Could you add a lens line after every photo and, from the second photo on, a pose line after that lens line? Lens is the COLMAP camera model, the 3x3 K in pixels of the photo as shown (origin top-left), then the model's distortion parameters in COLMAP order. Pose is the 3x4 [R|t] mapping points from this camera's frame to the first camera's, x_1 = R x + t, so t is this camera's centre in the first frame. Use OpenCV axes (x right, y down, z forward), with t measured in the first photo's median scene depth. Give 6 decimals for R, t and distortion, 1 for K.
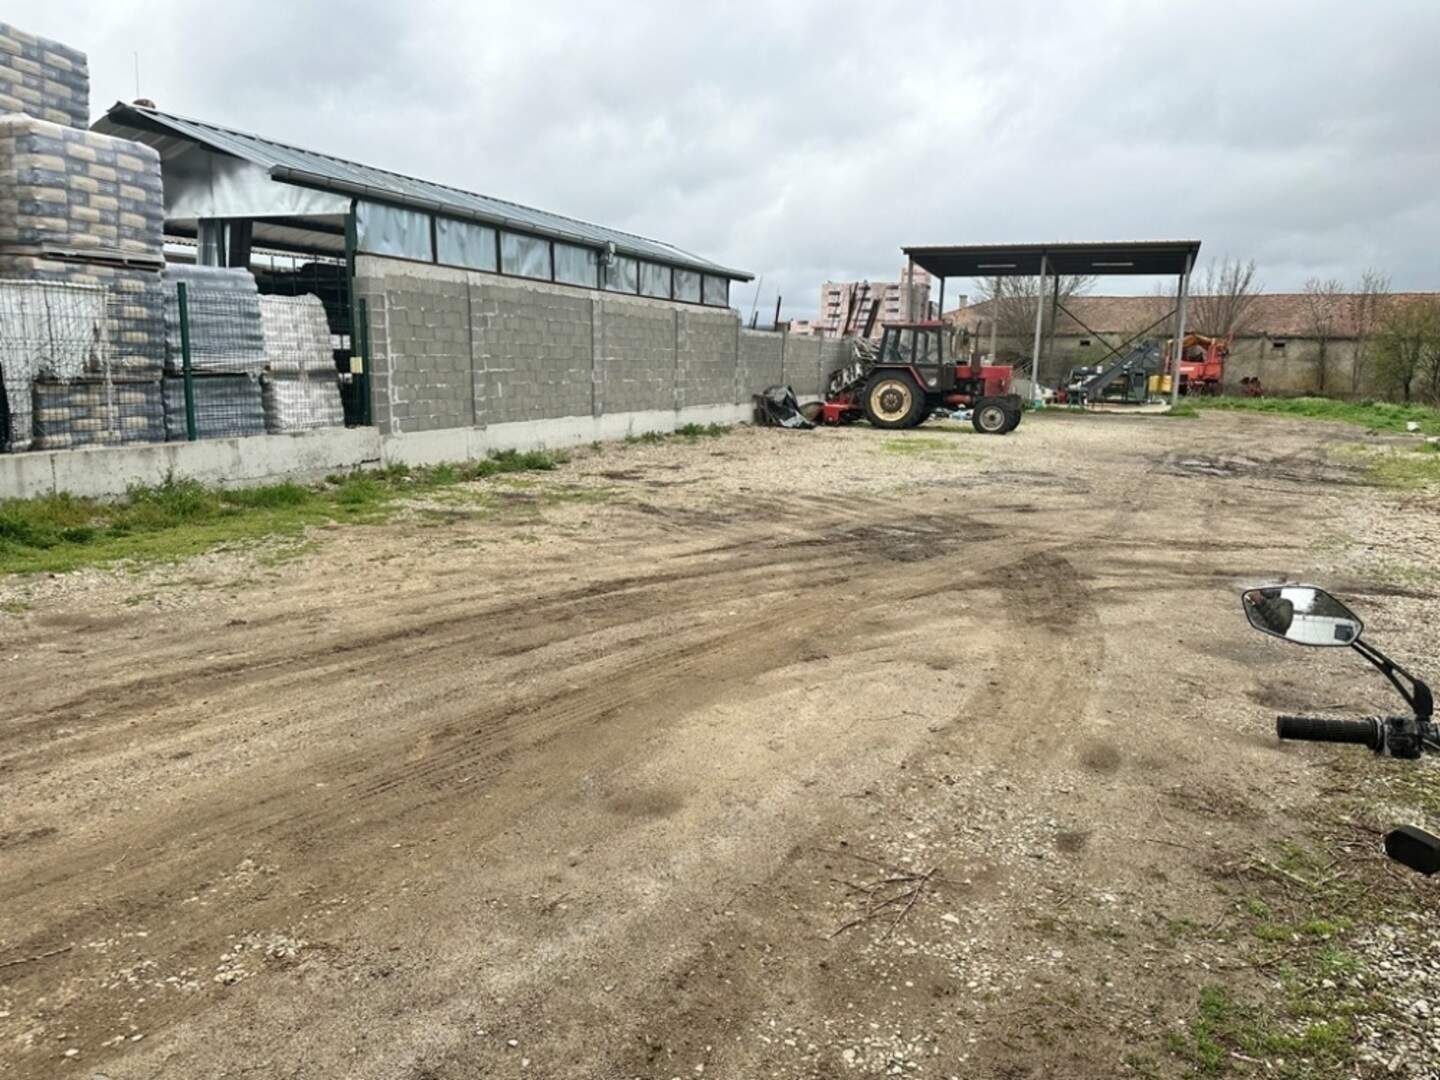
lens RADIAL K [[989.3, 0, 726.3], [0, 989.3, 538.7], [0, 0, 1]] dist [0.101776, -0.155215]
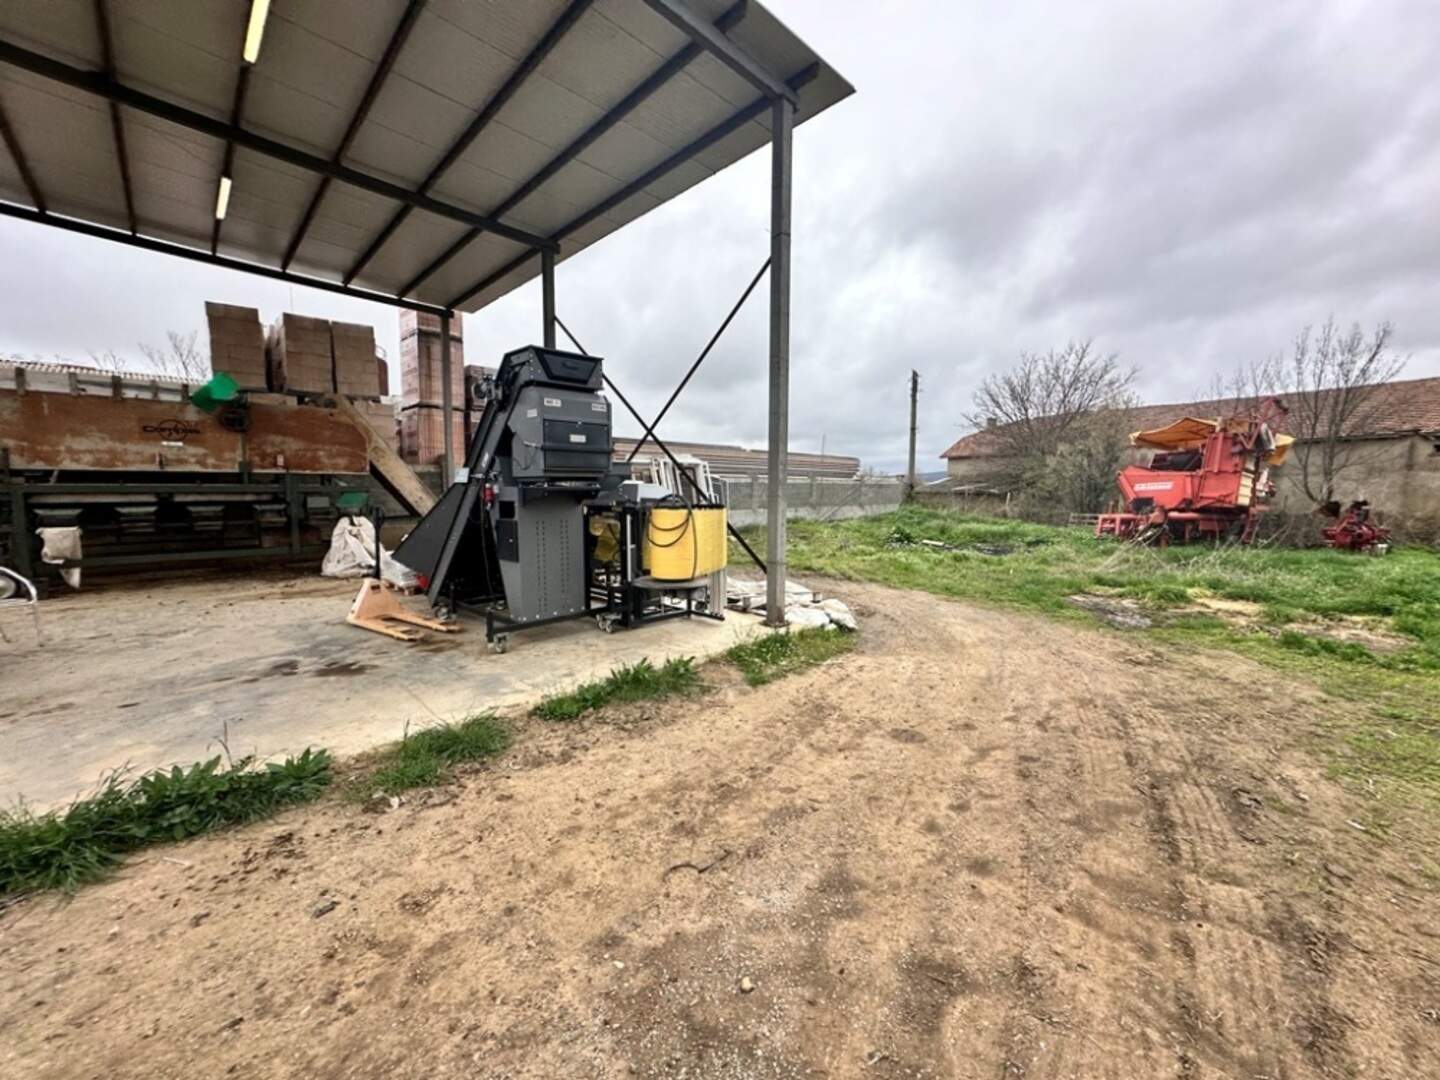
lens RADIAL K [[573.1, 0, 718.4], [0, 573.1, 542.5], [0, 0, 1]] dist [-0.003897, 0.000775]
pose [[0.912616, 0.018733, -0.408388, 0.806934], [-0.053444, 0.995844, -0.073749, -0.236598], [0.405309, 0.089130, 0.909824, 1.424682]]
